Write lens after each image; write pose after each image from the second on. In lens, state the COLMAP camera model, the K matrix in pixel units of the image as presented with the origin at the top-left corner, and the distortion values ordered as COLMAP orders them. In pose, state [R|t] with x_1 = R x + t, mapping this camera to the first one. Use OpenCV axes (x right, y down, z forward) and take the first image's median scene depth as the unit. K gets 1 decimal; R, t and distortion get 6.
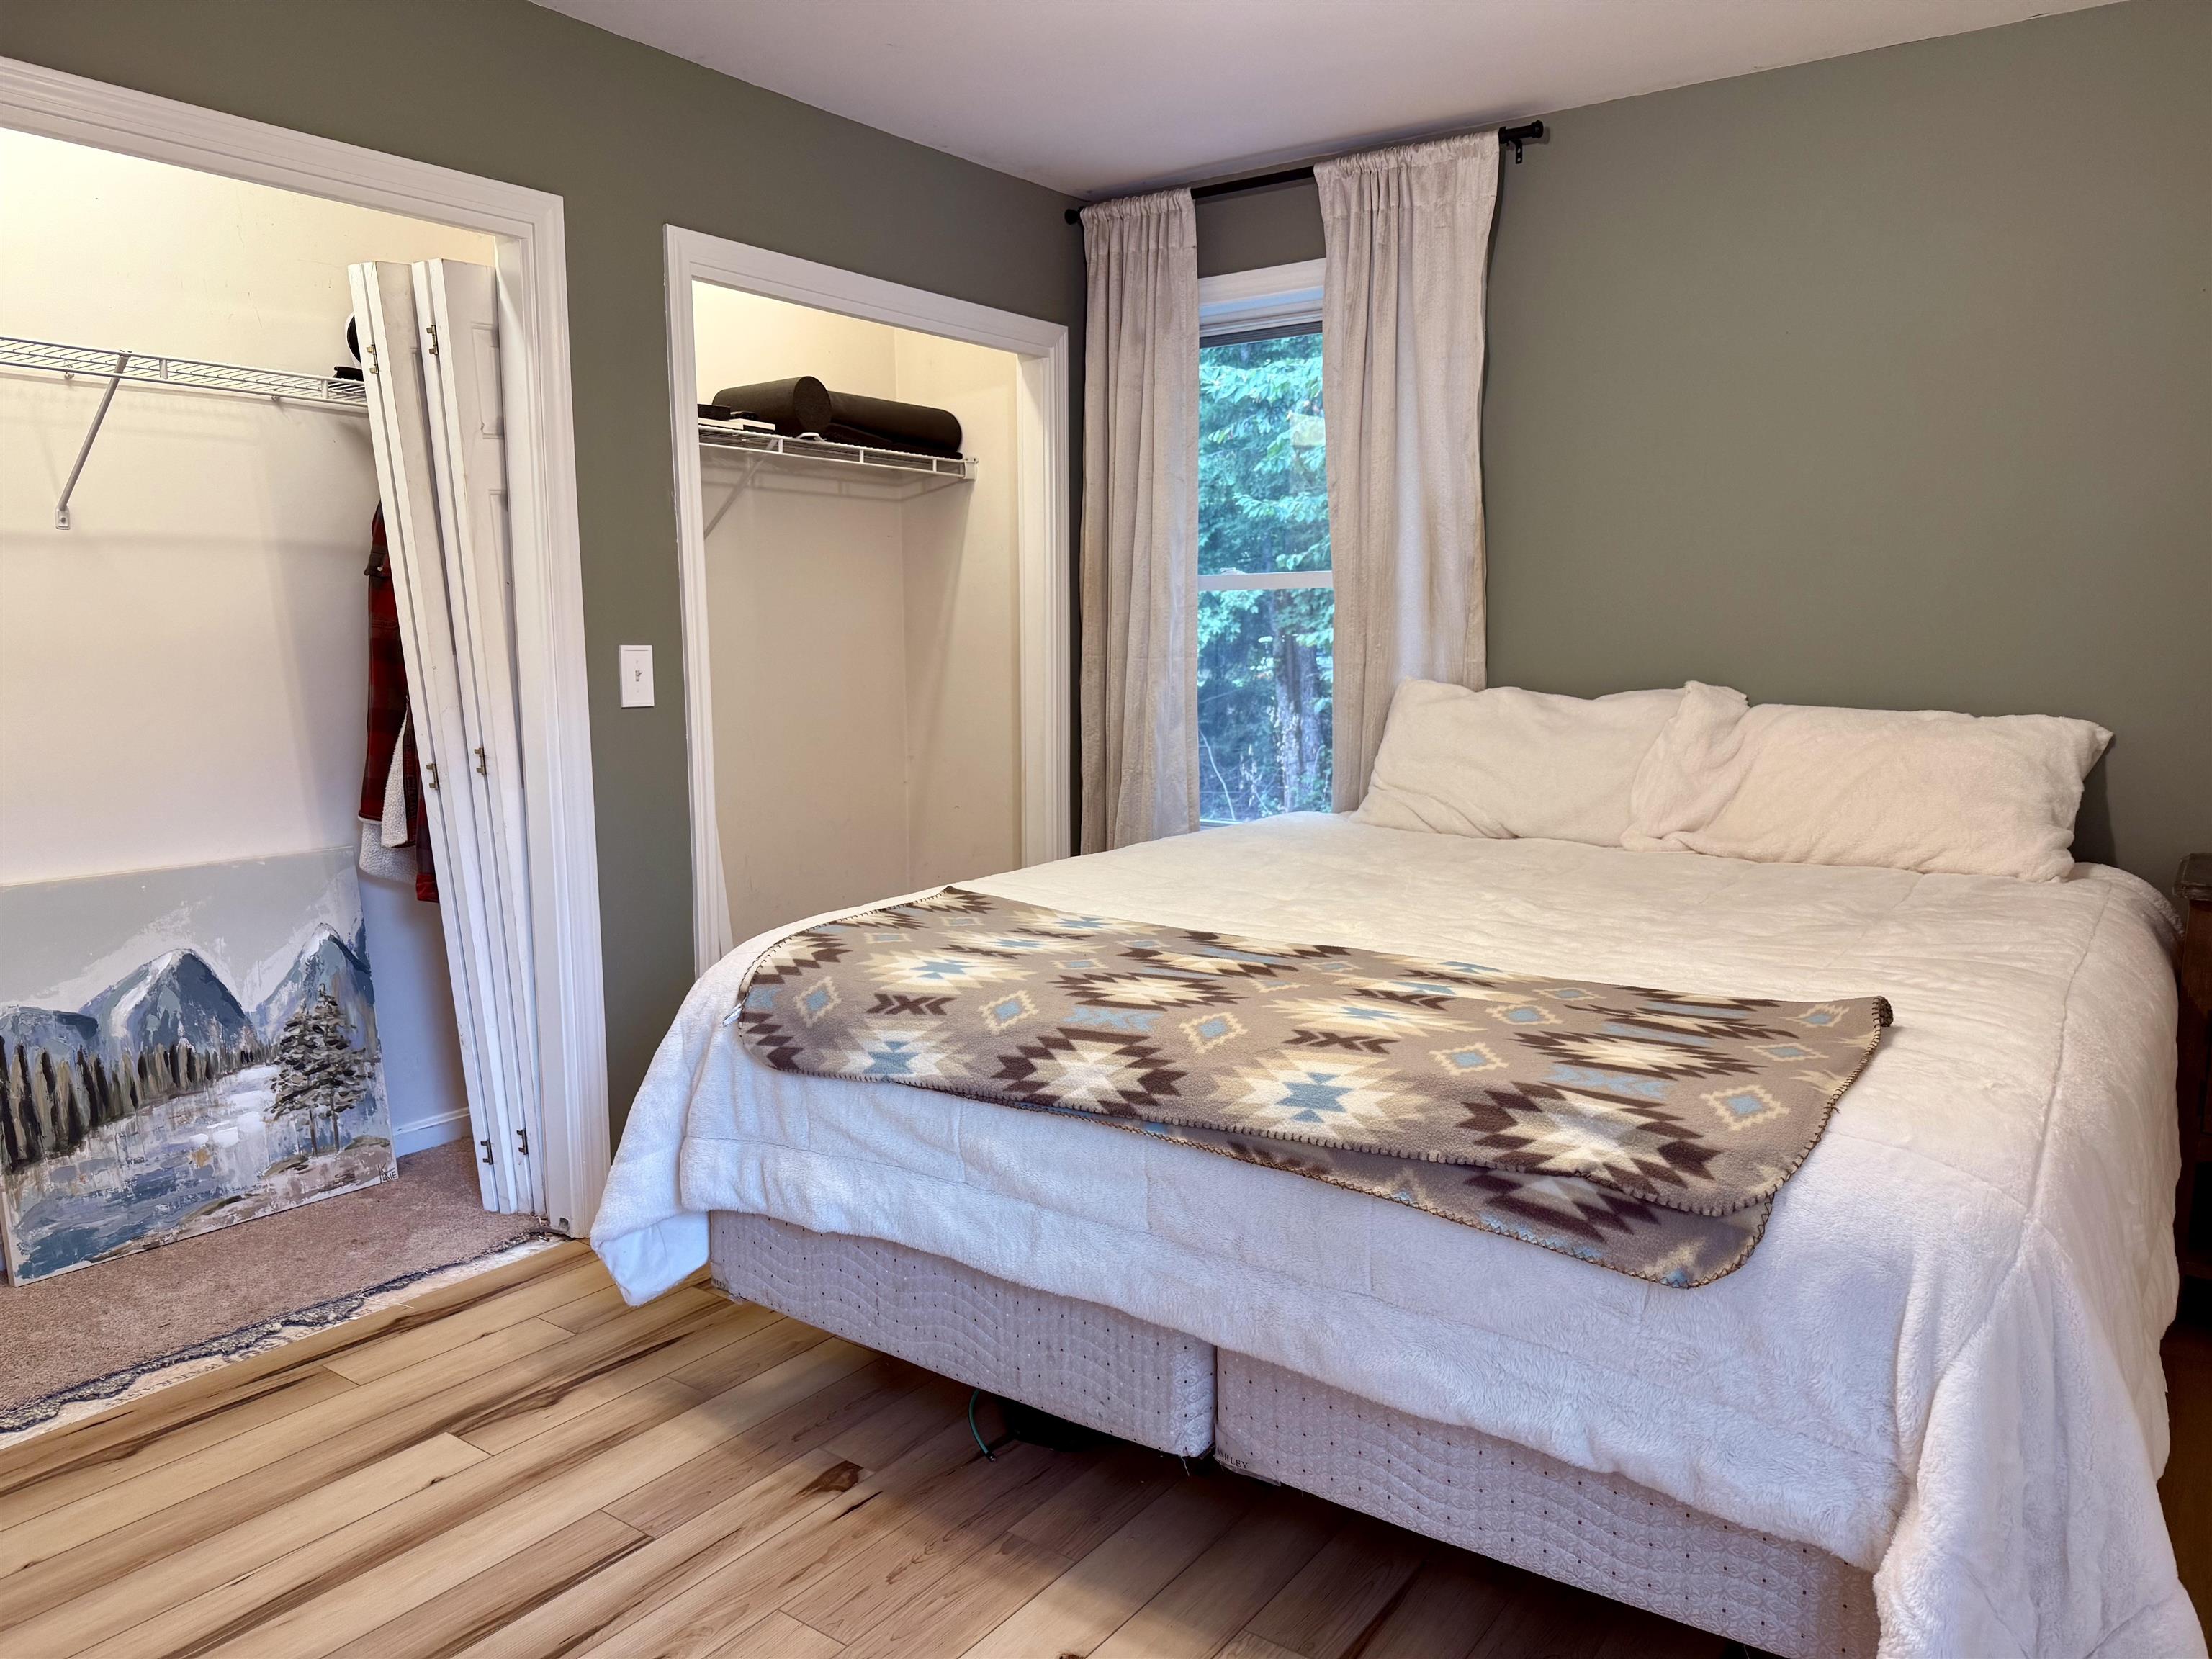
lens RADIAL K [[1571.2, 0, 1102.8], [0, 1571.2, 829.5], [0, 0, 1]] dist [0.039997, -0.004086]
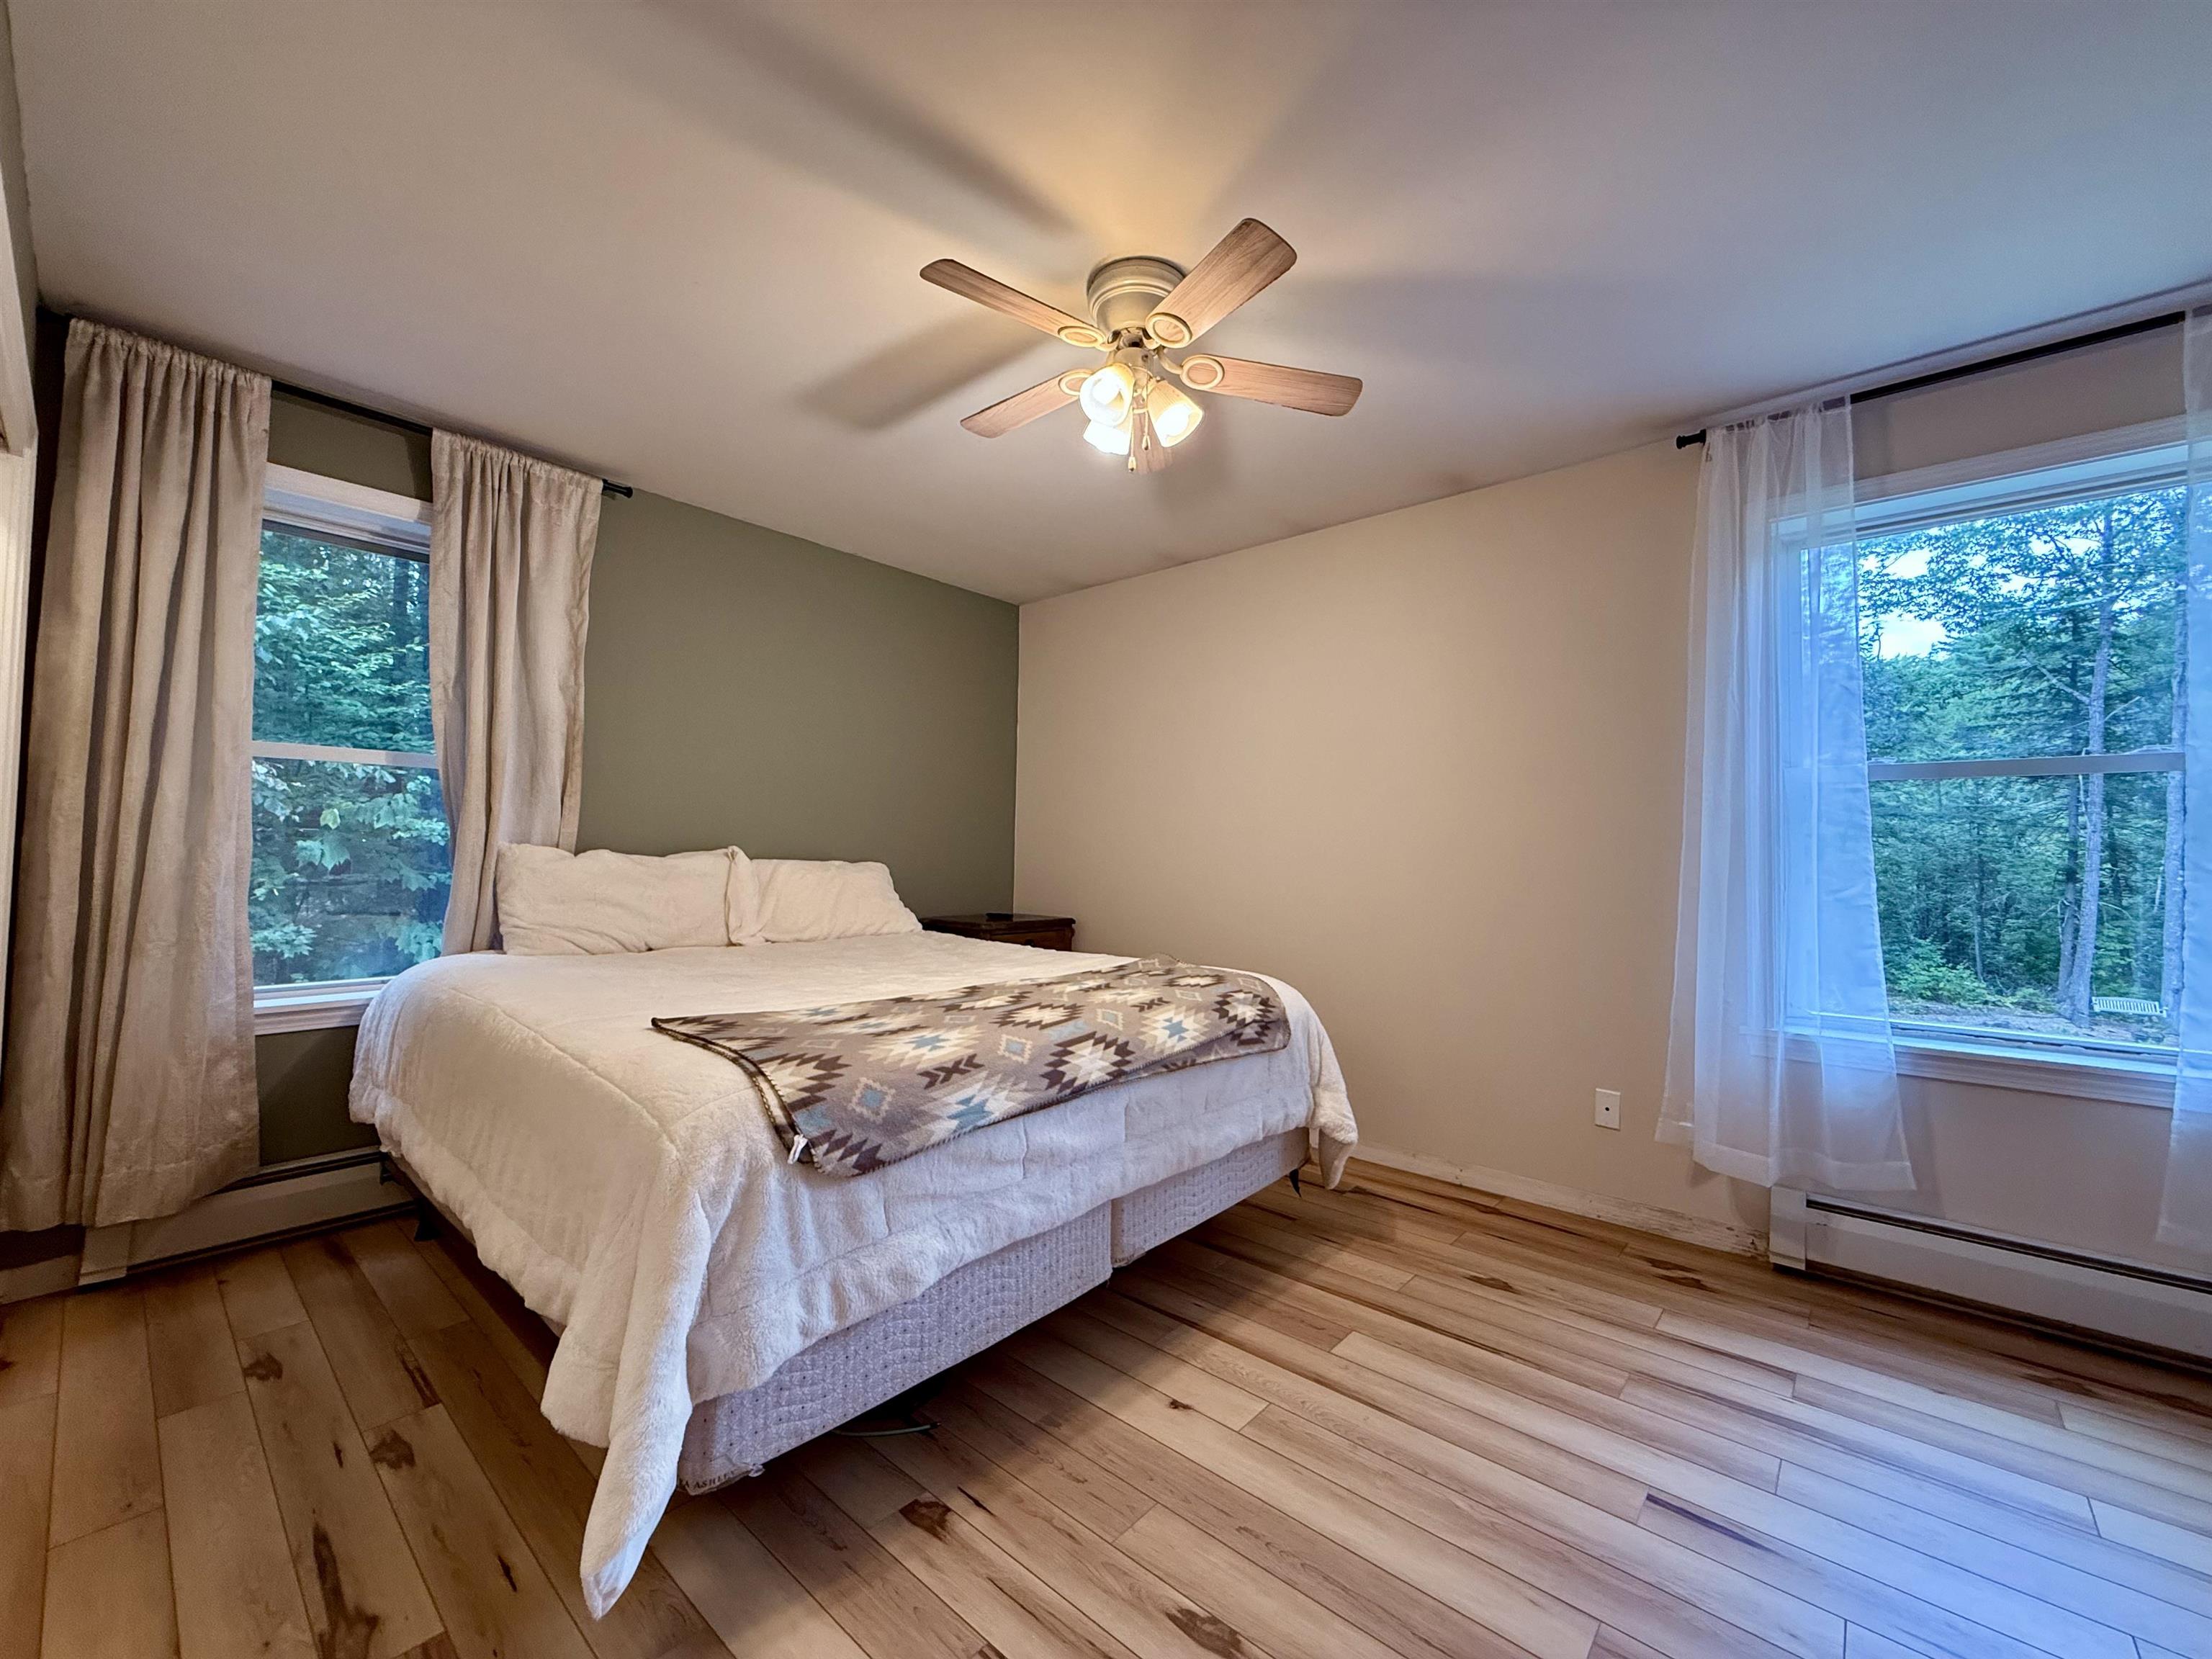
lens RADIAL K [[877.9, 0, 1100.1], [0, 877.9, 828.1], [0, 0, 1]] dist [-0.012206, -0.000054]
pose [[0.095981, 0.035111, 0.994764, -0.835370], [0.112668, 0.992572, -0.045905, -0.037653], [-0.988986, 0.116484, 0.091312, 0.804086]]
